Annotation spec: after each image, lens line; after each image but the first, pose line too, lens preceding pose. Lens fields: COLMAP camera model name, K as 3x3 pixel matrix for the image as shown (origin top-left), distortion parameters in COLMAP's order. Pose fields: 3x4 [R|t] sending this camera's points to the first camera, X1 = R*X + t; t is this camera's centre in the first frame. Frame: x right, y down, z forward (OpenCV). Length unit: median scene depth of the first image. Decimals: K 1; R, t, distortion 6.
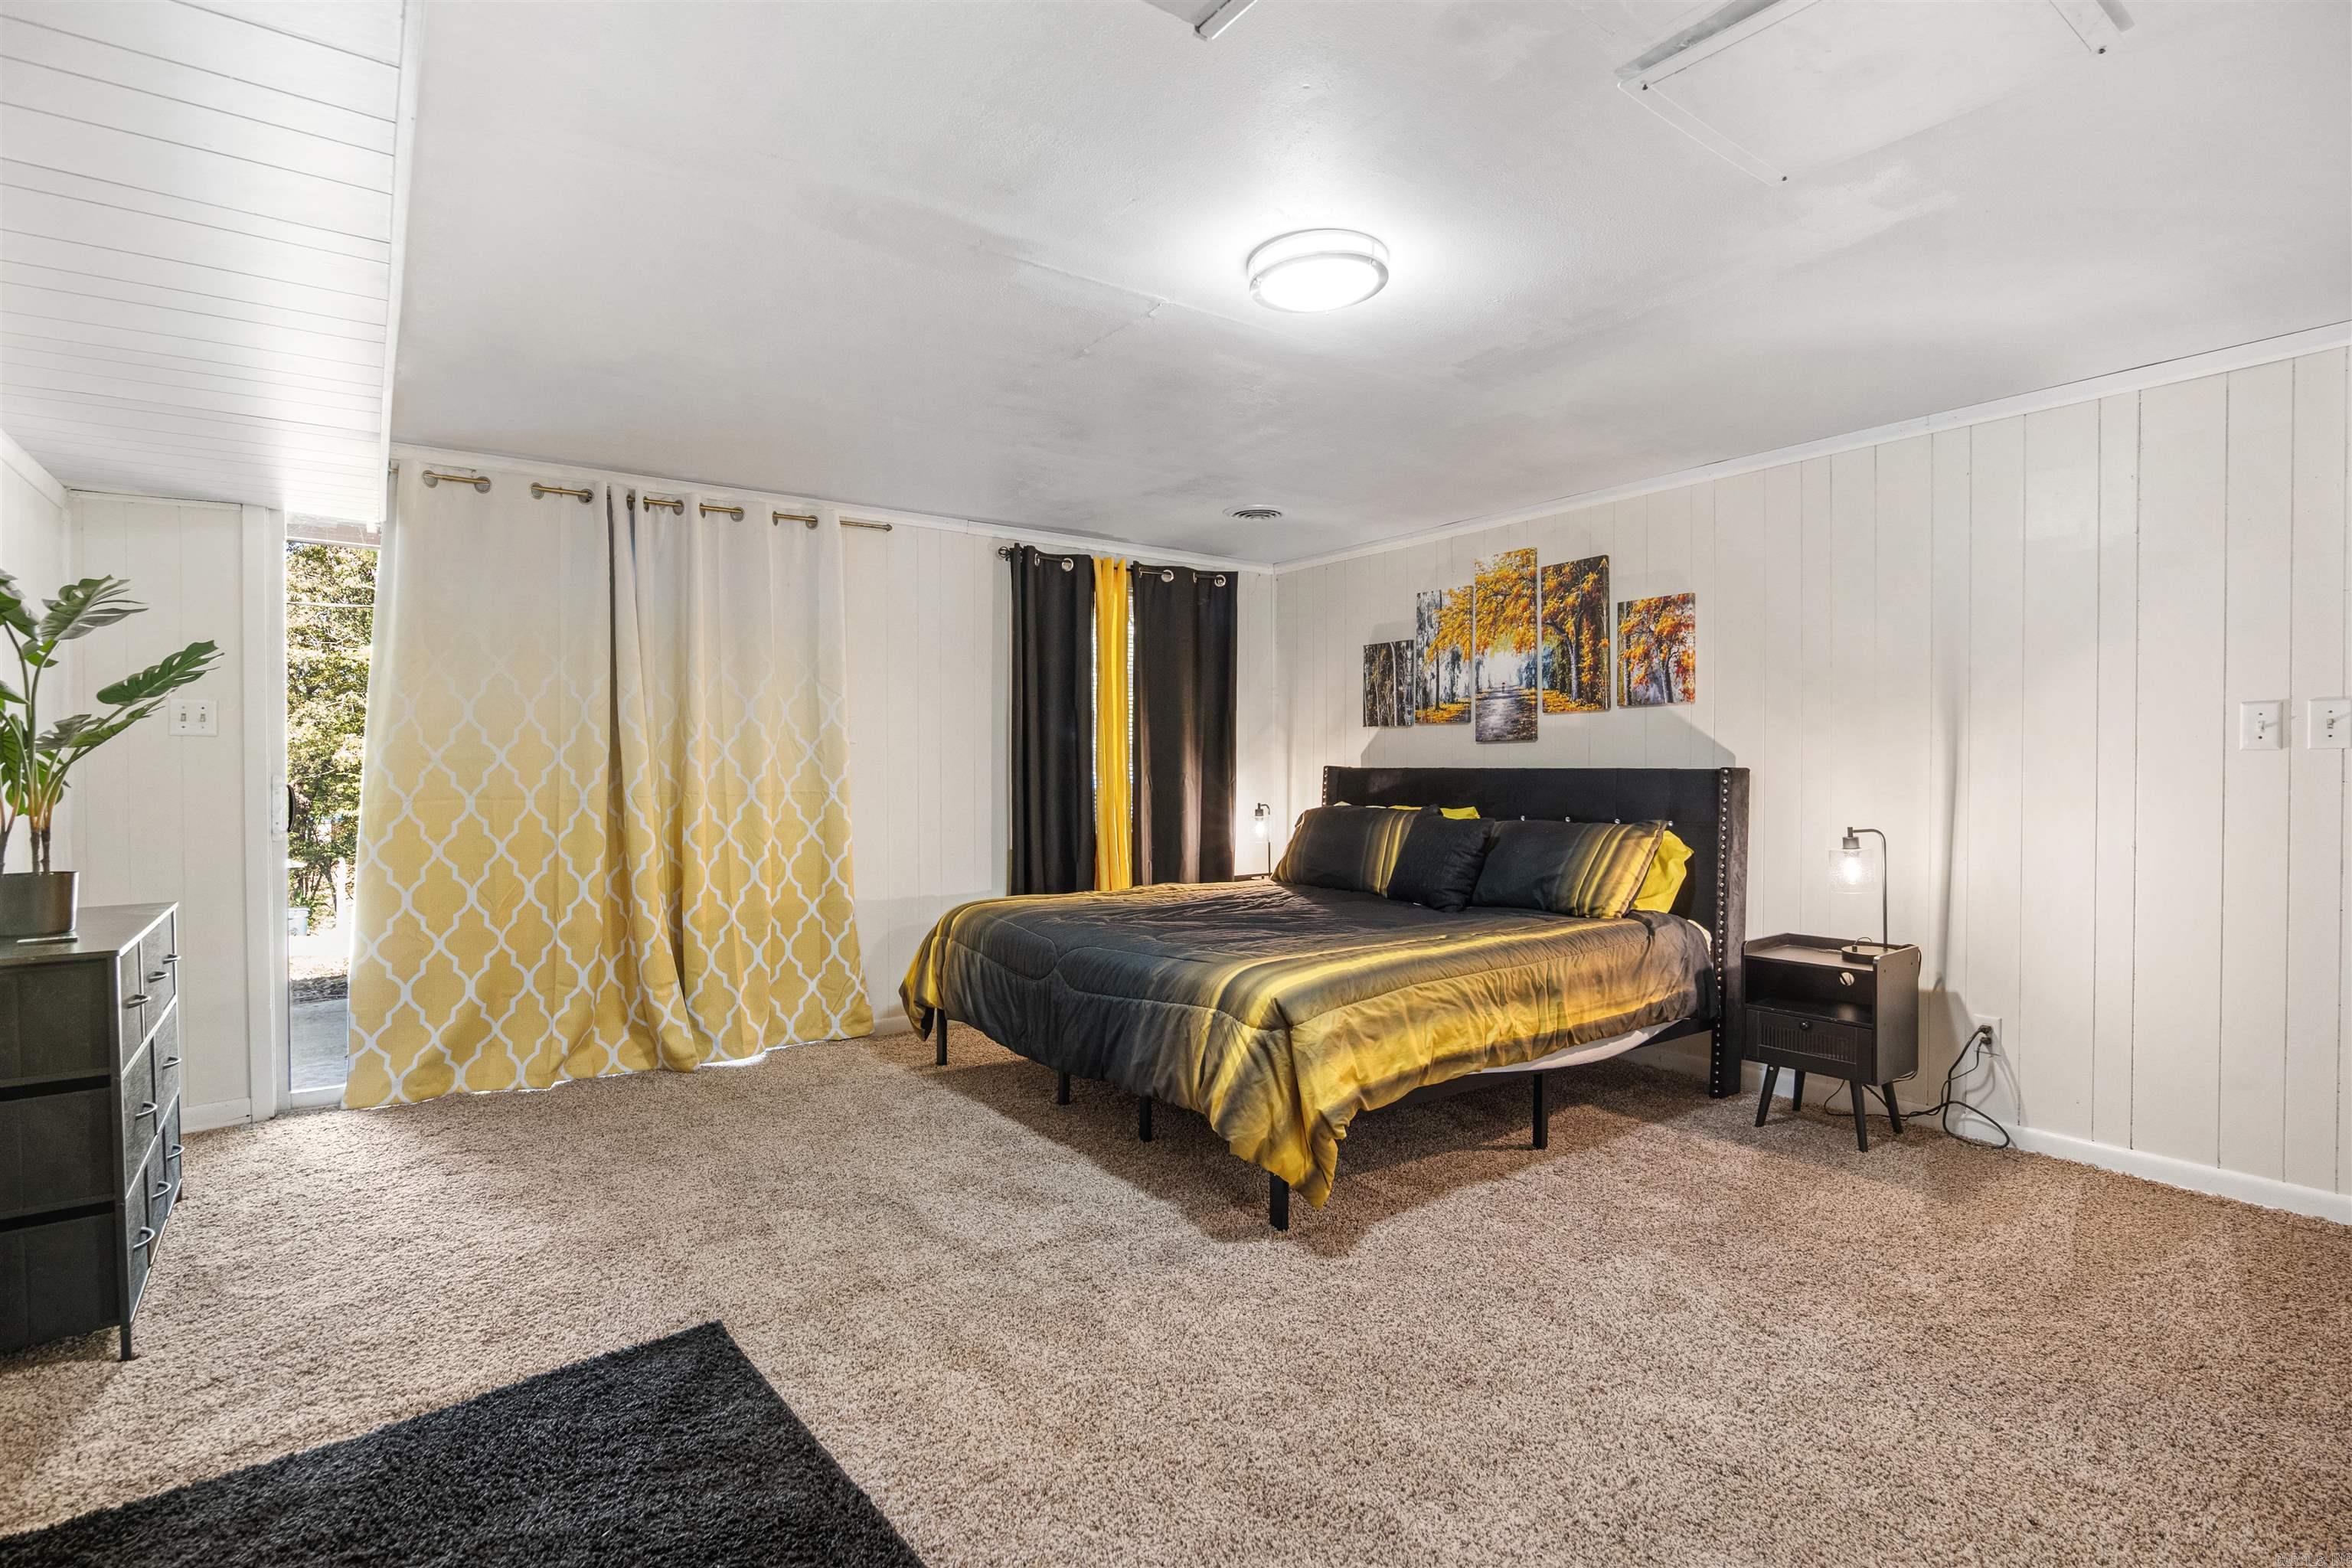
lens RADIAL K [[1120.6, 0, 1185.5], [0, 1120.6, 792.3], [0, 0, 1]] dist [-0.018177, 0.003941]
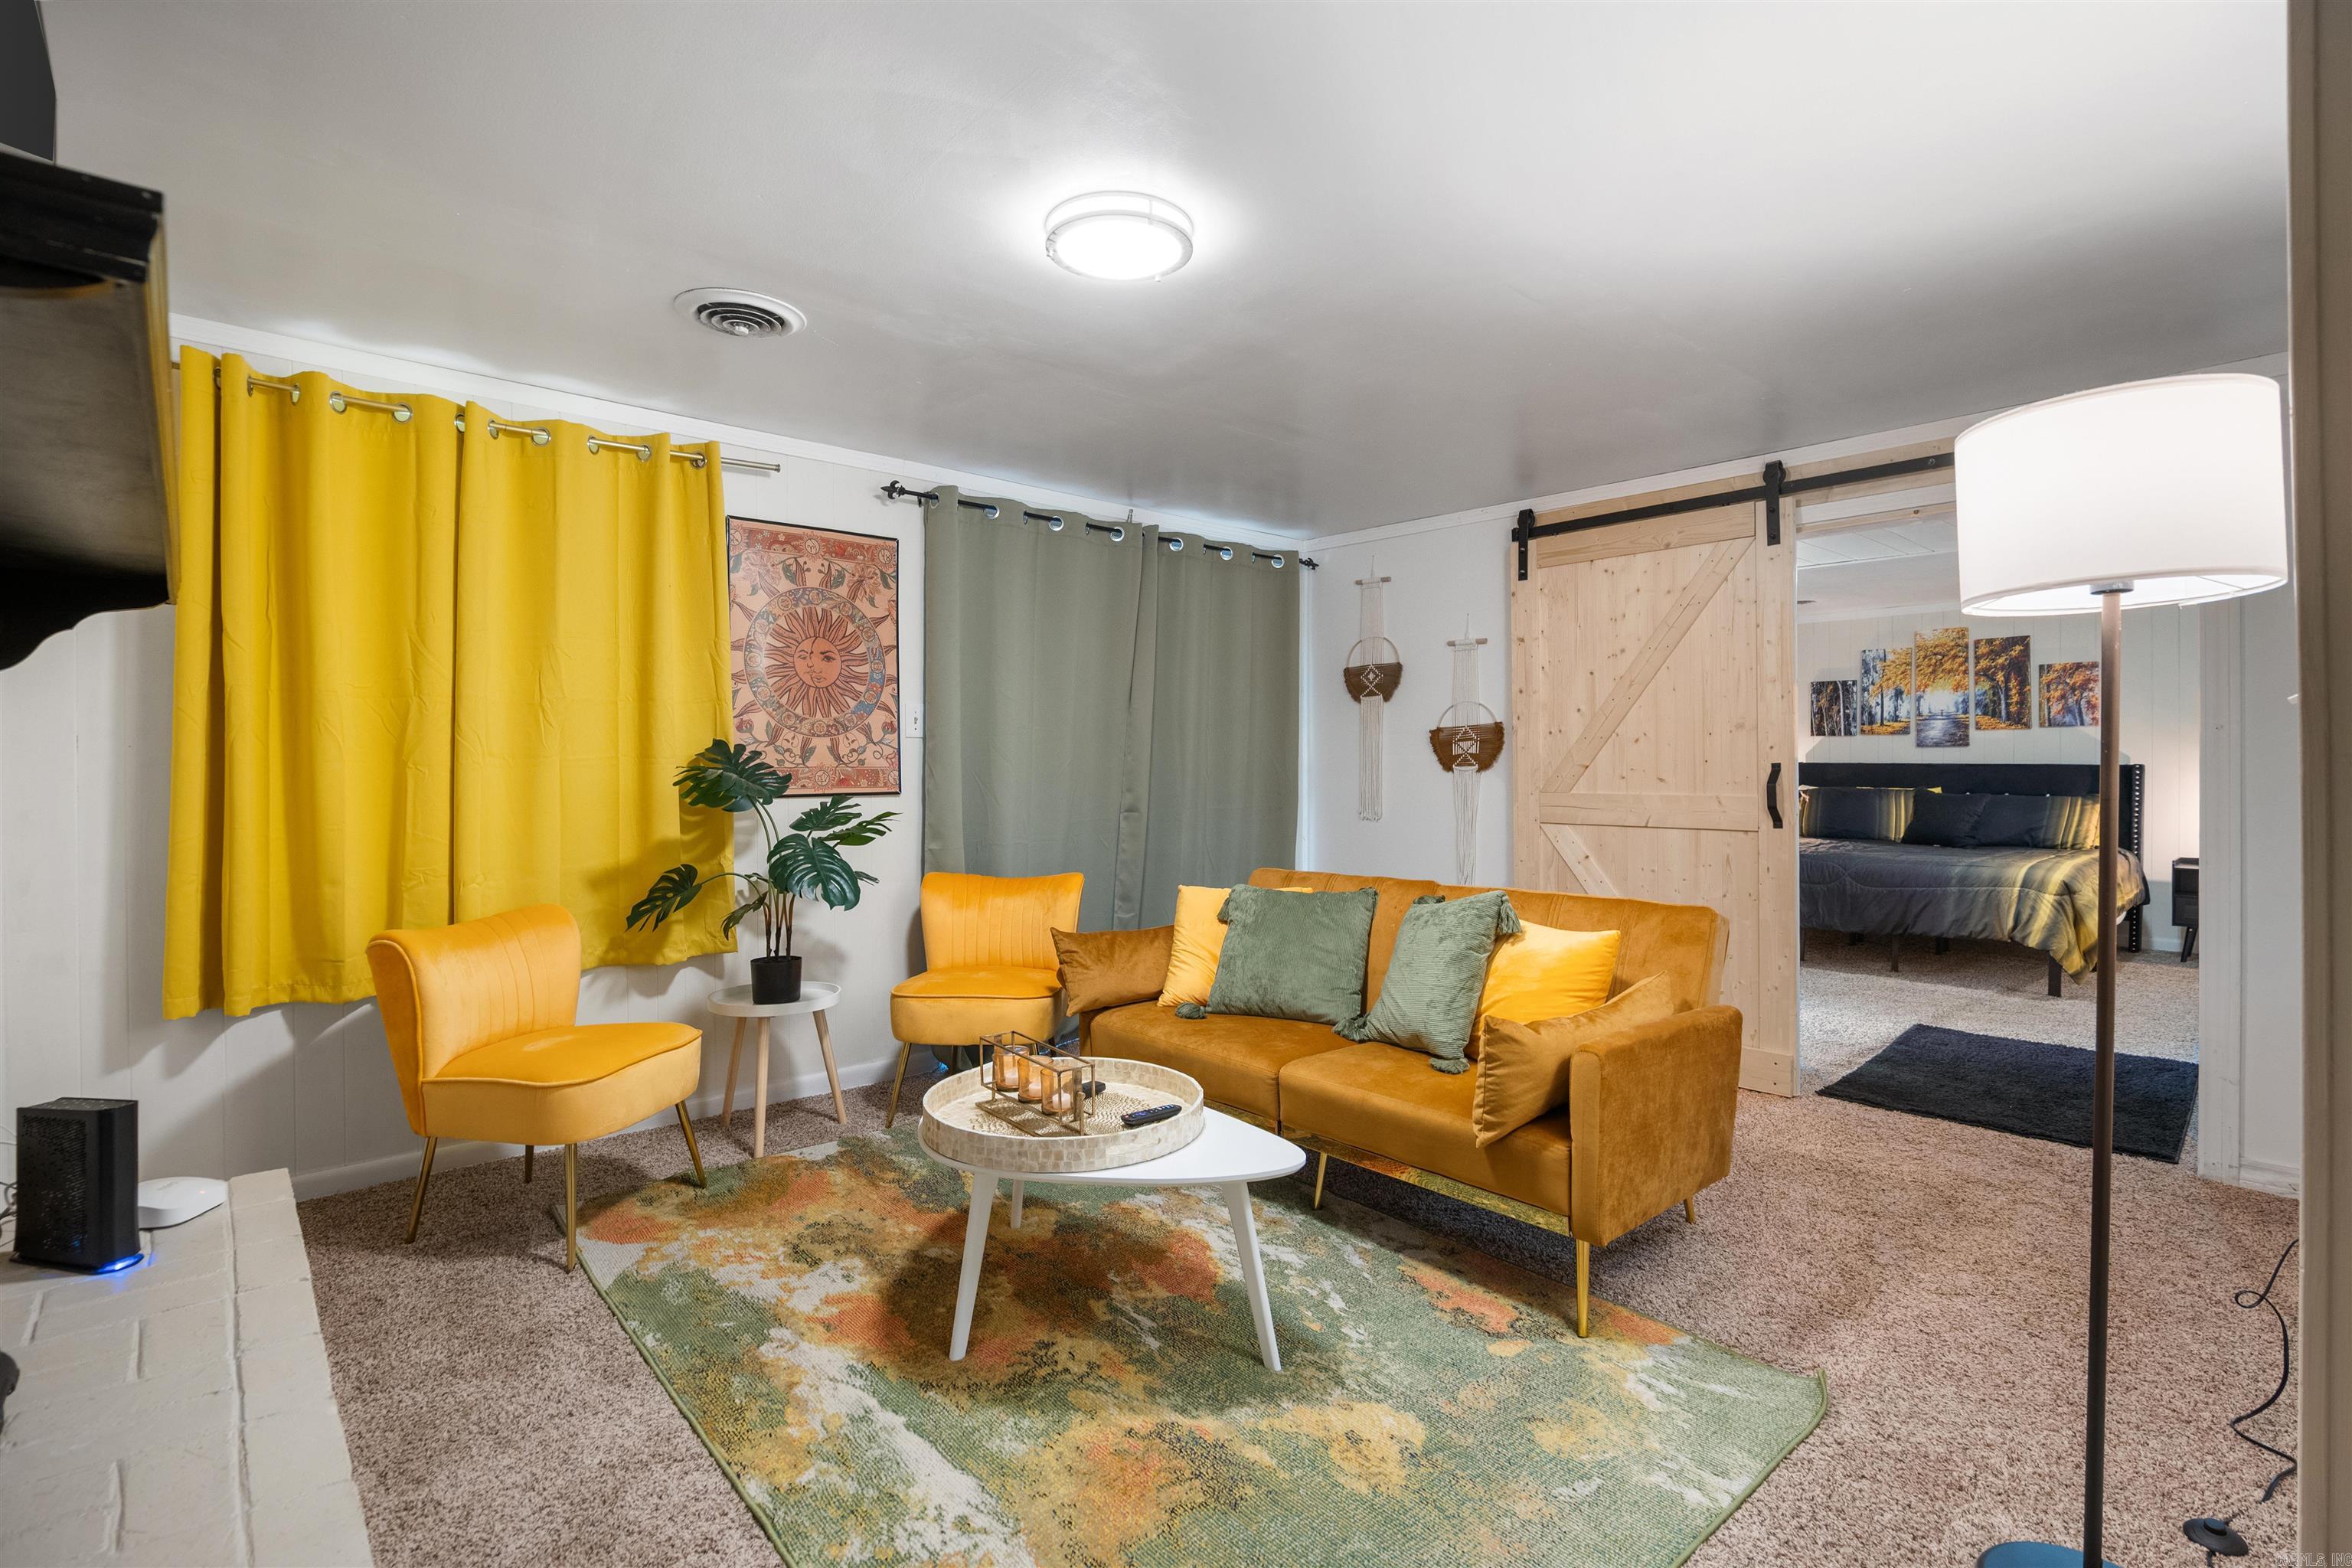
lens RADIAL K [[1114.6, 0, 1171.1], [0, 1114.6, 765.6], [0, 0, 1]] dist [-0.025107, 0.007536]
pose [[0.995421, -0.000916, 0.095586, -1.017639], [0.002183, 0.999911, -0.013146, -0.000008], [-0.095566, 0.013294, 0.995334, -0.489815]]
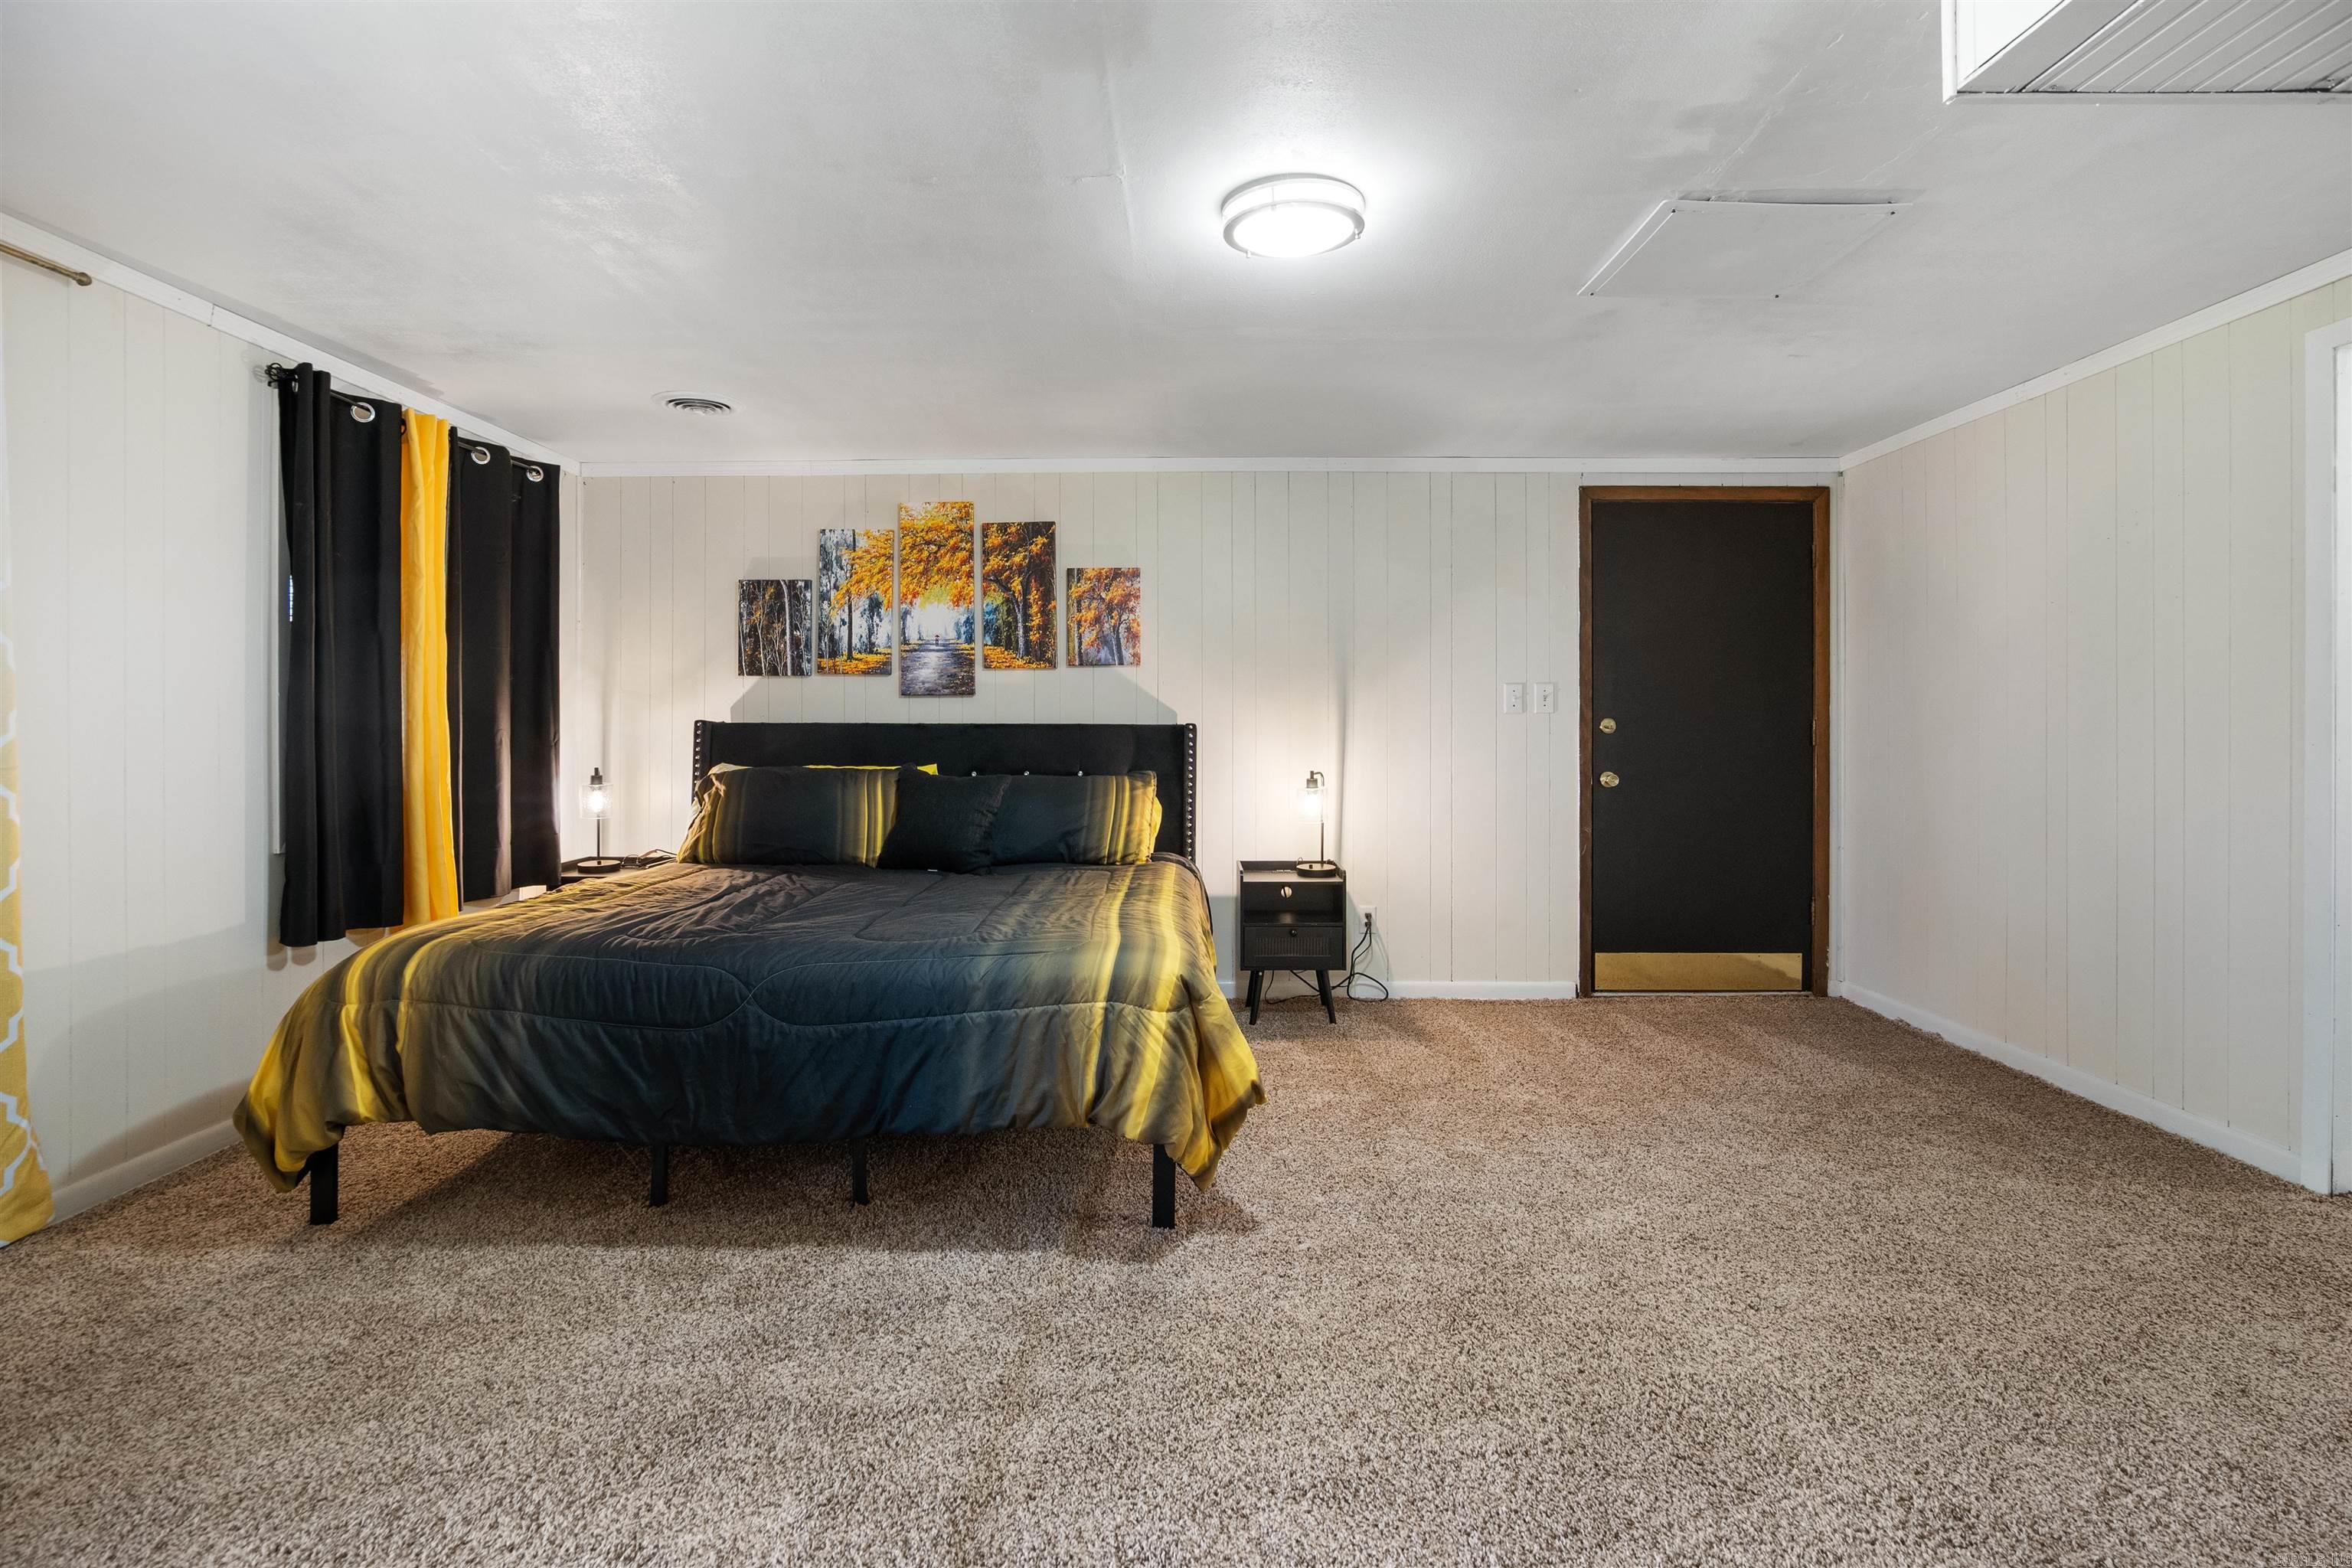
lens RADIAL K [[1132.5, 0, 1171.3], [0, 1132.5, 721.4], [0, 0, 1]] dist [-0.021962, 0.007500]
pose [[0.602366, 0.003102, 0.798214, -0.396048], [0.014987, 0.999772, -0.015195, -0.005847], [-0.798079, 0.021116, 0.602183, 0.263259]]
